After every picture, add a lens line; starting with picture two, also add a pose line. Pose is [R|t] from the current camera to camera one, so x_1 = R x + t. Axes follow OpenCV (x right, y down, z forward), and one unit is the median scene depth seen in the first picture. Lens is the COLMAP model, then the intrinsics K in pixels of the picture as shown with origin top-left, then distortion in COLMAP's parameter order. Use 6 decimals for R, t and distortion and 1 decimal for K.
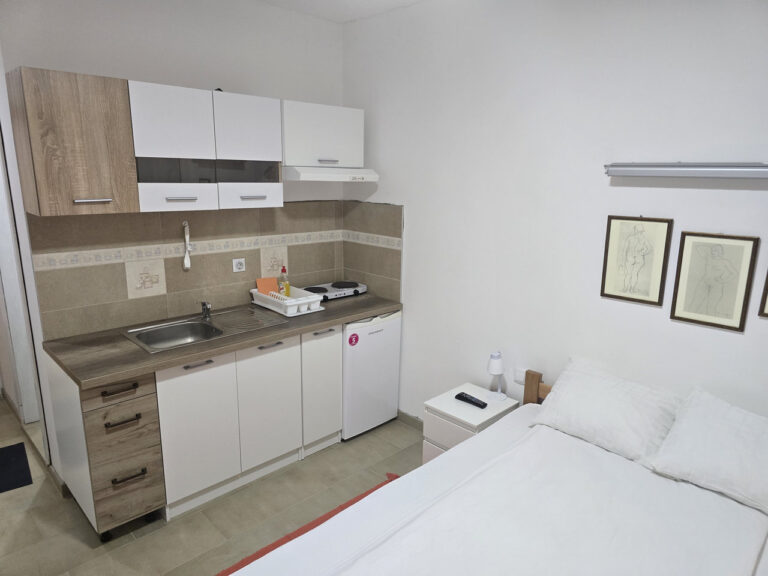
lens RADIAL K [[519.4, 0, 387.3], [0, 519.4, 288.0], [0, 0, 1]] dist [0.064539, -0.069359]
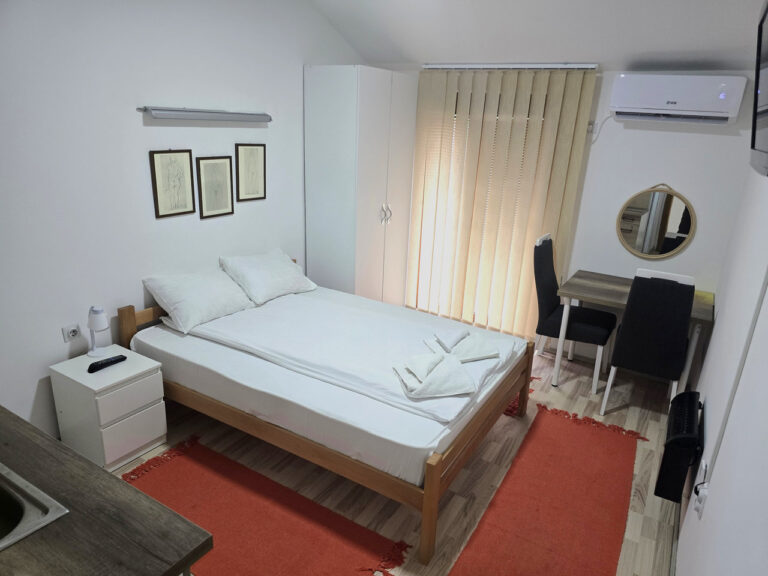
lens RADIAL K [[519.4, 0, 387.3], [0, 519.4, 288.0], [0, 0, 1]] dist [0.064539, -0.069359]
pose [[-0.253936, -0.321445, 0.912244, -0.880700], [0.163404, 0.915346, 0.368023, -0.195438], [-0.953318, 0.242518, -0.179914, 0.734750]]
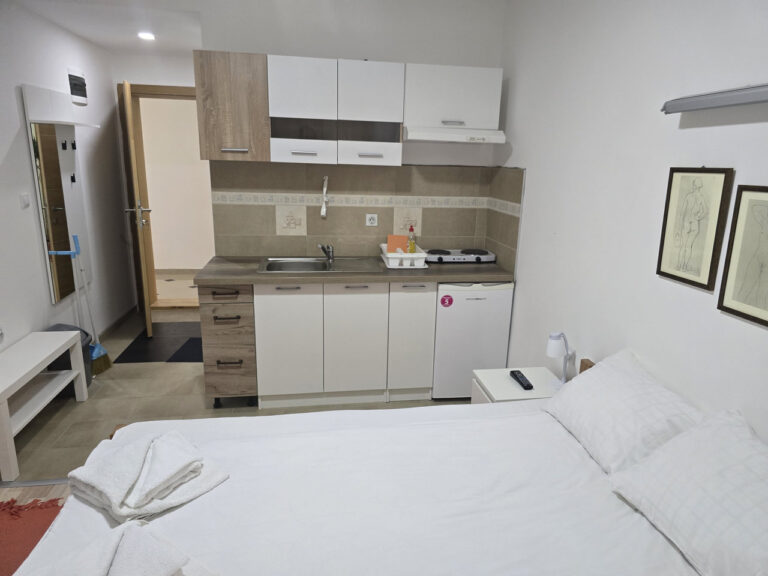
lens RADIAL K [[519.4, 0, 387.3], [0, 519.4, 288.0], [0, 0, 1]] dist [0.064539, -0.069359]
pose [[0.814656, 0.146594, -0.561111, 0.513182], [-0.143287, 0.988407, 0.050195, 0.052662], [0.561964, 0.039508, 0.826217, 0.136328]]
